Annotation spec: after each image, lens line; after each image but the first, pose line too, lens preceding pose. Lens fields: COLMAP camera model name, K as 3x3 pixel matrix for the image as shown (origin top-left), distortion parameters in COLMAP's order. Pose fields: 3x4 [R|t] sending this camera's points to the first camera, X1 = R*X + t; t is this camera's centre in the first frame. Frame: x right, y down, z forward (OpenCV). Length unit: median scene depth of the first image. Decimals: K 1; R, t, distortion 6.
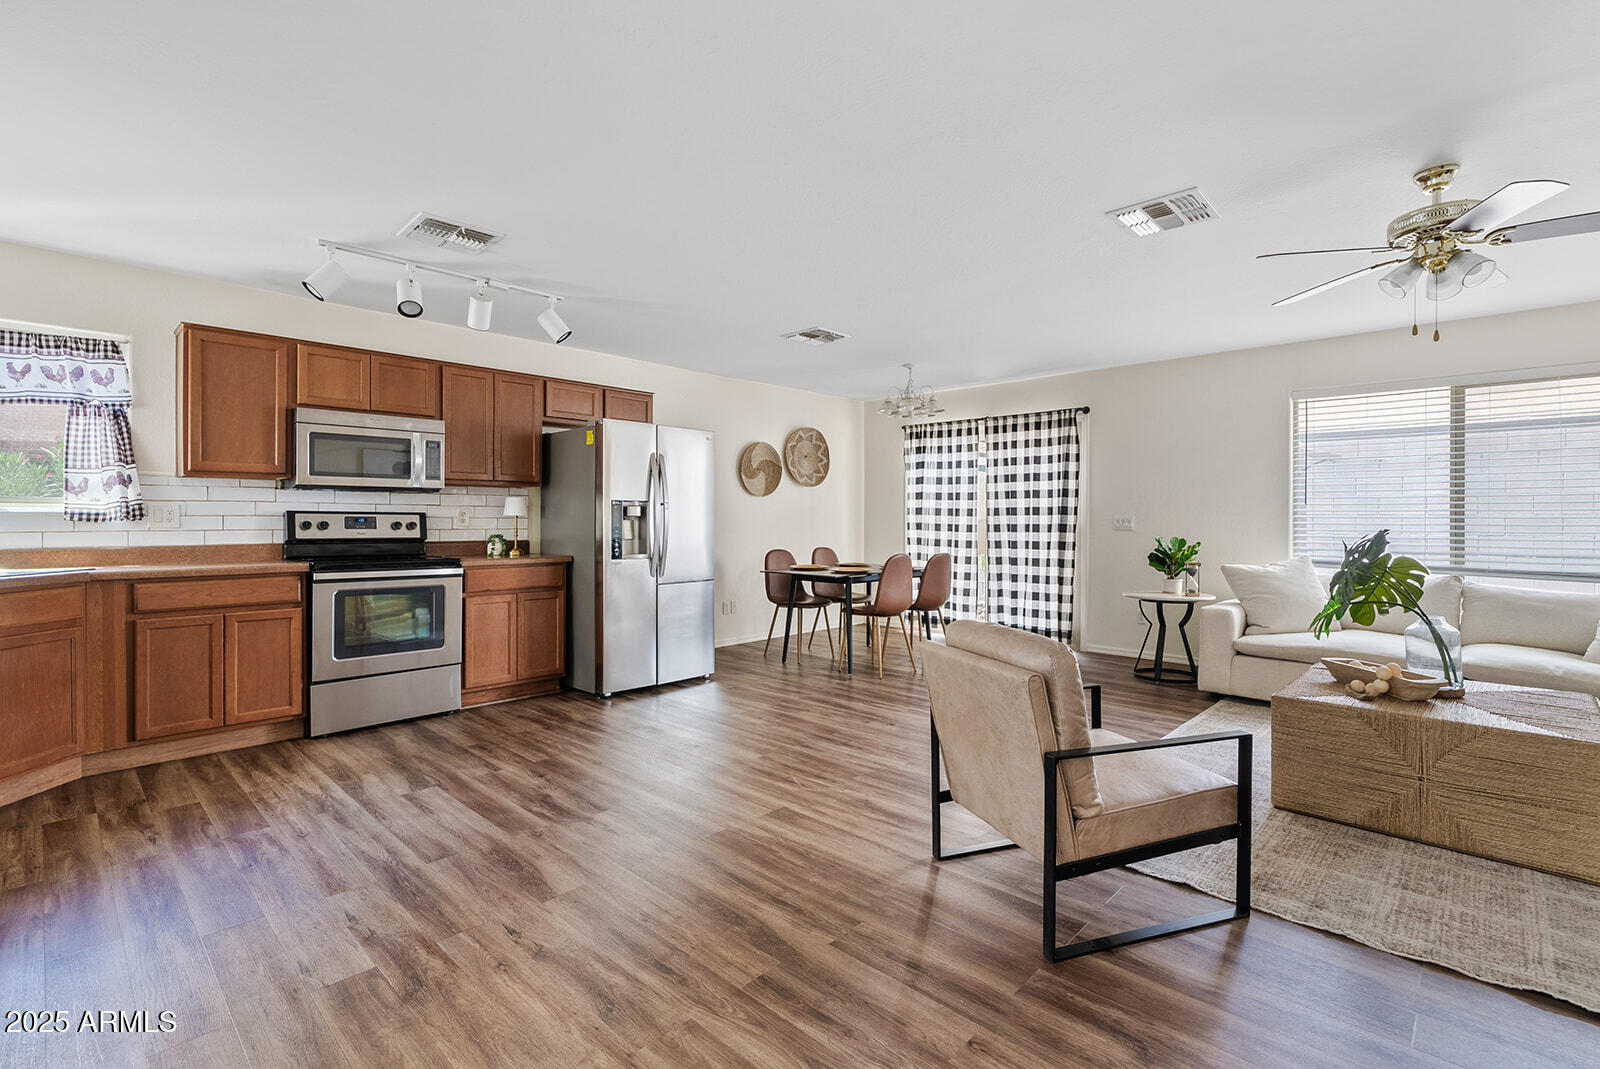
lens RADIAL K [[721.6, 0, 805.1], [0, 721.6, 520.9], [0, 0, 1]] dist [-0.007661, 0.002224]
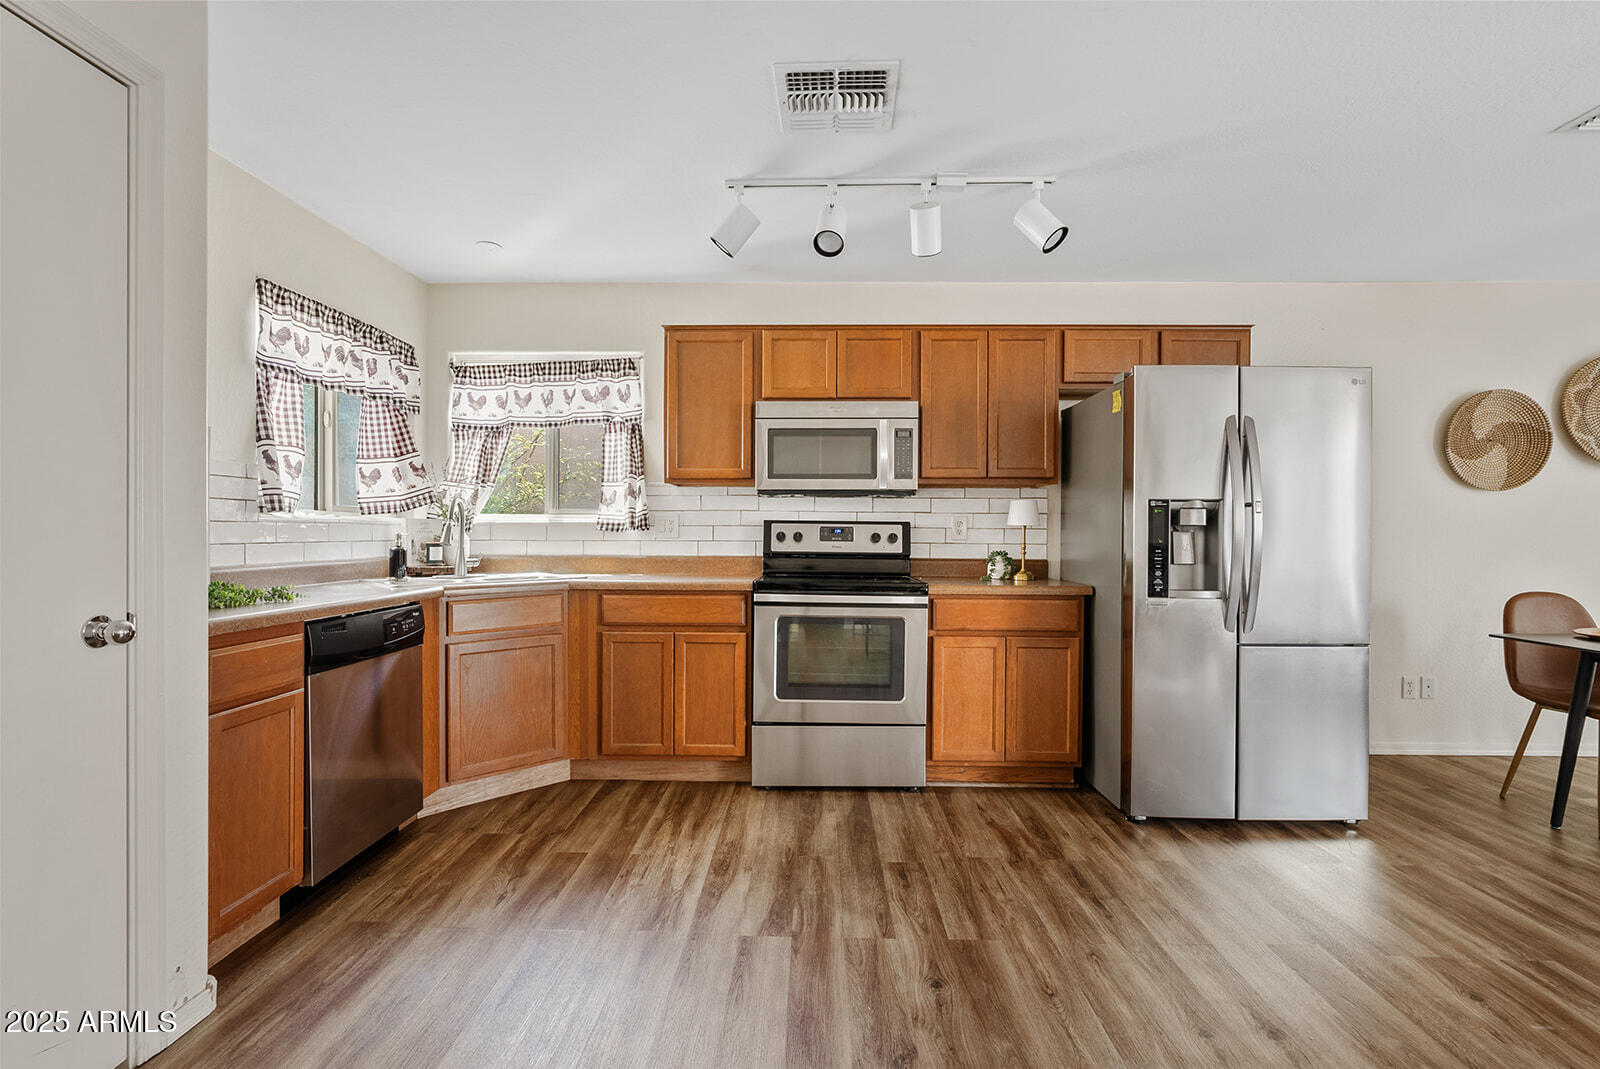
lens RADIAL K [[721.6, 0, 799.6], [0, 721.6, 533.4], [0, 0, 1]] dist [-0.007661, 0.002224]
pose [[0.668553, 0.004754, -0.743649, -0.017261], [-0.005299, 0.999985, 0.001629, 0.000817], [0.743645, 0.002852, 0.668568, 0.438074]]
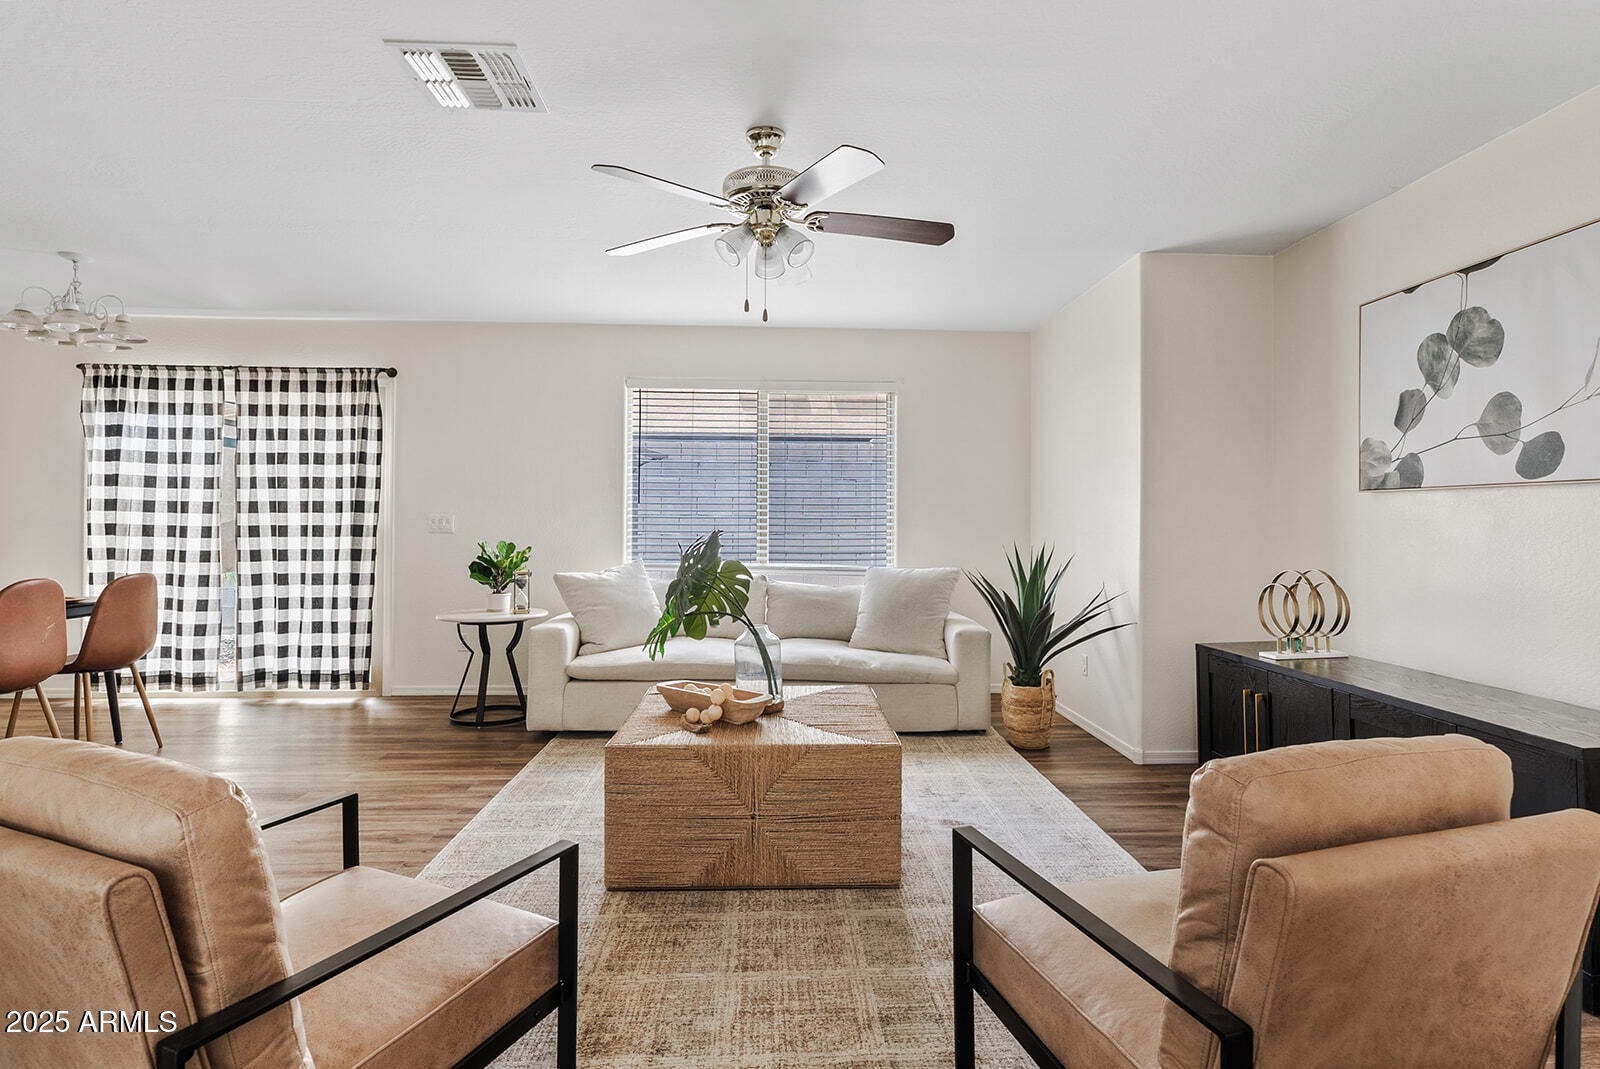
lens RADIAL K [[816.5, 0, 796.8], [0, 816.5, 513.3], [0, 0, 1]] dist [0.006952, 0.001270]
pose [[0.694045, 0.008637, 0.719879, 0.110203], [-0.001409, 0.999942, -0.010638, 0.000989], [-0.719930, 0.006369, 0.694018, 0.168939]]
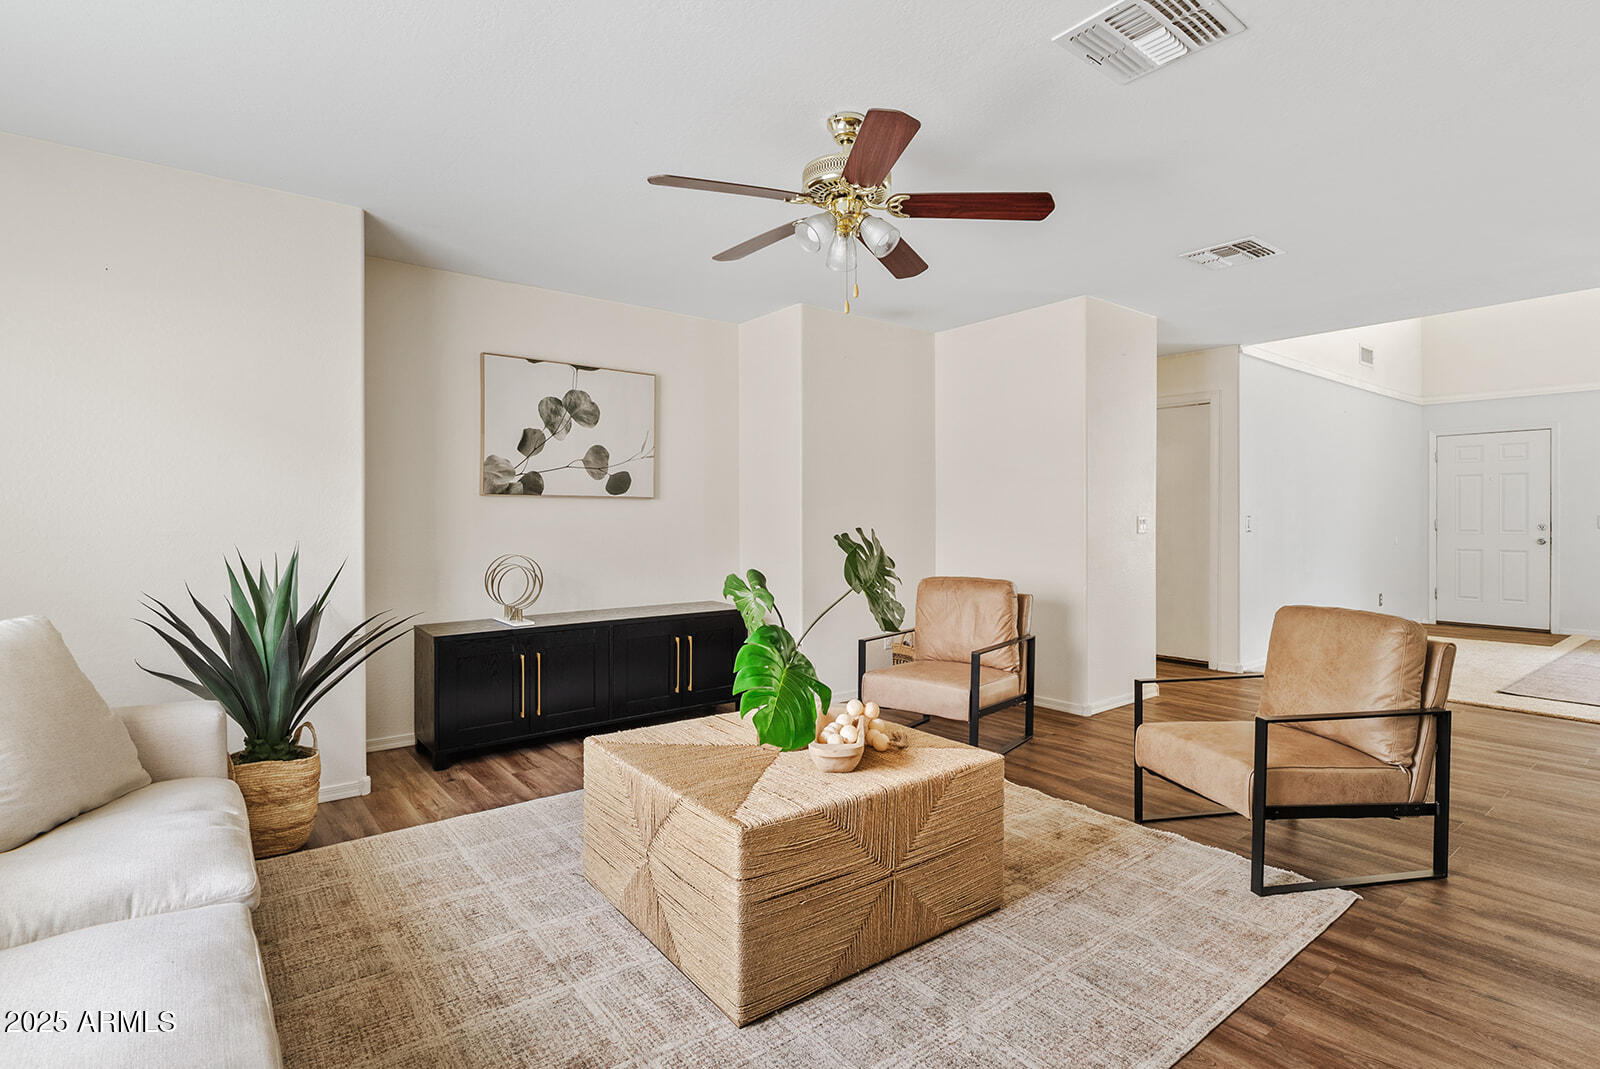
lens RADIAL K [[790.8, 0, 808.7], [0, 790.8, 525.8], [0, 0, 1]] dist [-0.003960, 0.002529]
pose [[-0.991158, -0.005456, 0.132575, 0.529448], [-0.003648, 0.999897, 0.013884, -0.005110], [-0.132637, 0.013278, -0.991076, 1.309460]]
